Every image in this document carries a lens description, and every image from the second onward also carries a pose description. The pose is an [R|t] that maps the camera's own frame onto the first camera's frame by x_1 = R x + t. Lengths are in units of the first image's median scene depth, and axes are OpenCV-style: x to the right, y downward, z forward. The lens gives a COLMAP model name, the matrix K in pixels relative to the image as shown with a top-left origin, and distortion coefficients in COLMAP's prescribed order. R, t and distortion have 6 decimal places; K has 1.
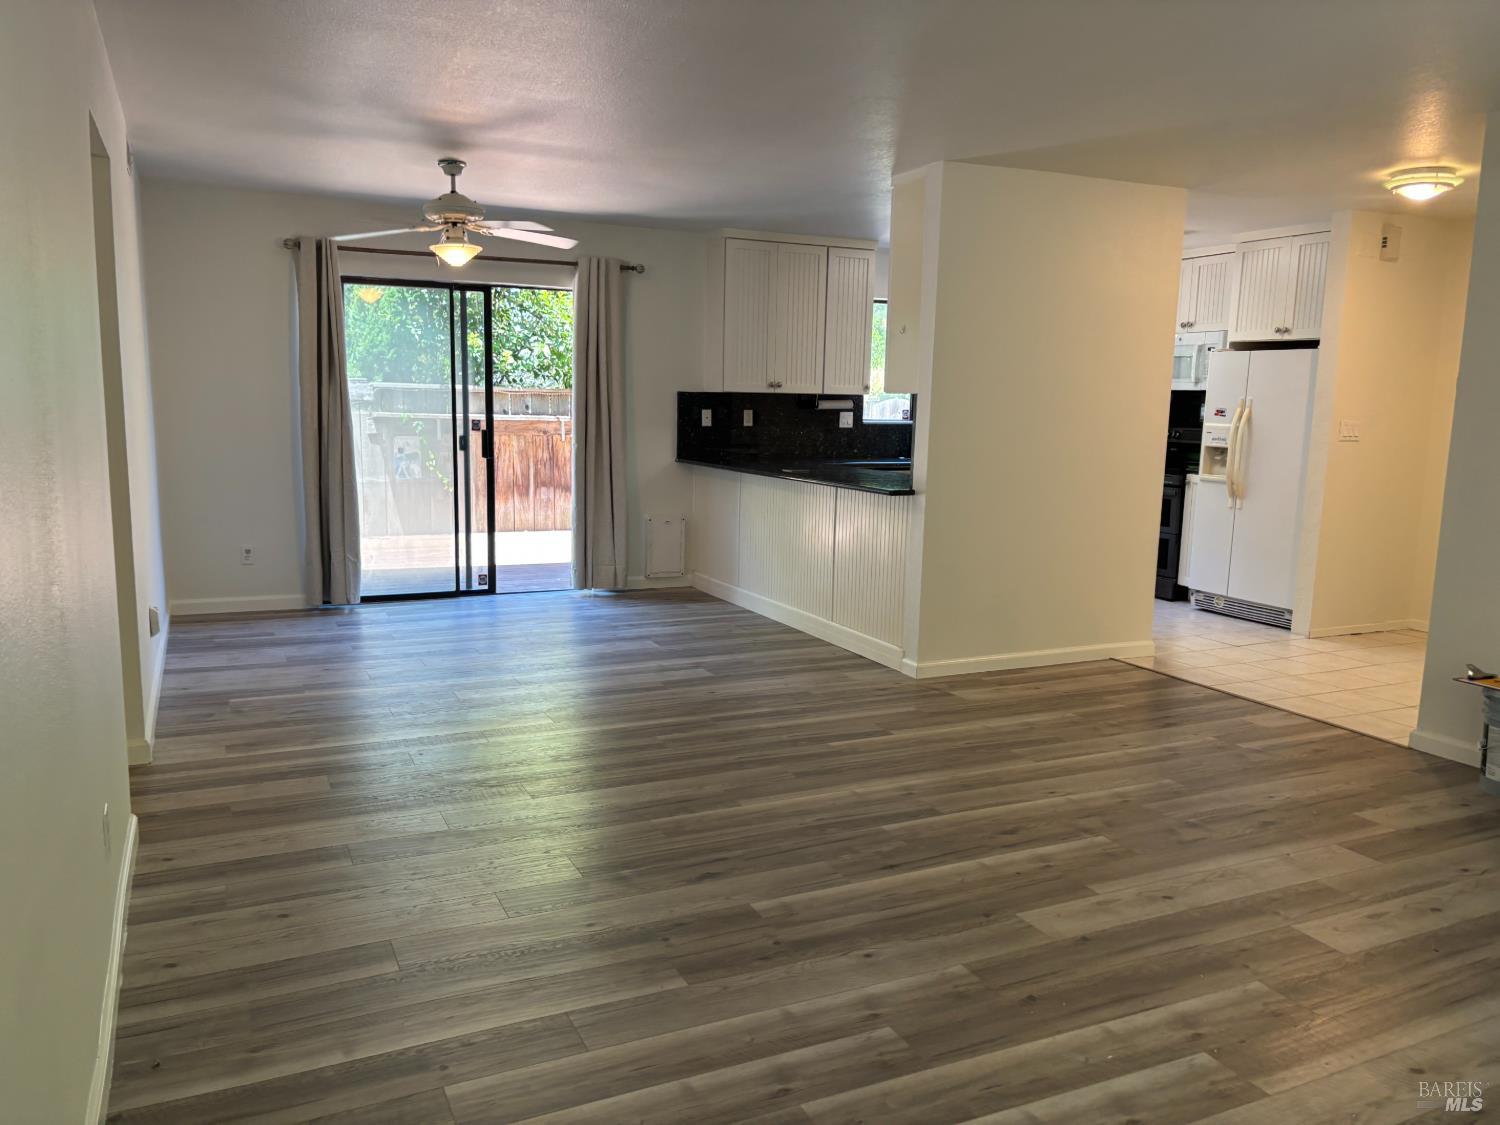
lens RADIAL K [[1138.1, 0, 750.3], [0, 1138.1, 571.3], [0, 0, 1]] dist [0.036560, -0.043512]
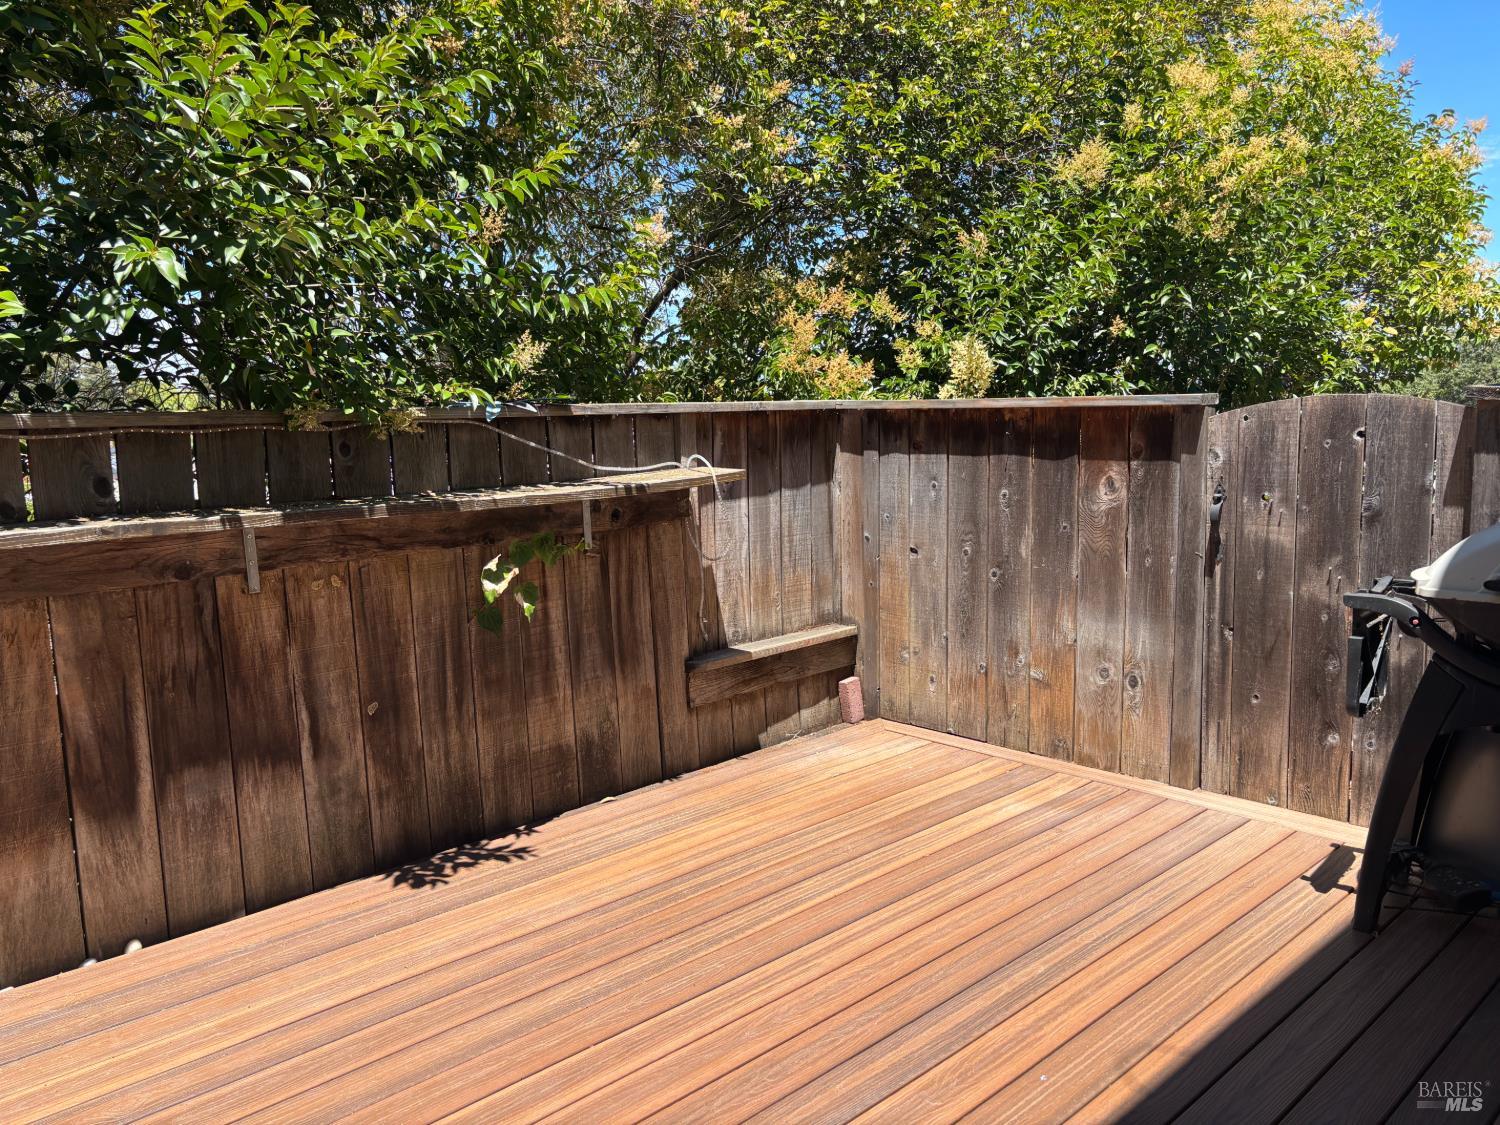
lens RADIAL K [[1138.1, 0, 723.0], [0, 1138.1, 573.0], [0, 0, 1]] dist [0.036560, -0.043512]
pose [[0.954217, -0.081561, 0.287782, -0.134666], [0.085978, 0.996293, -0.002720, -0.109234], [-0.286493, 0.027339, 0.957692, 0.695965]]
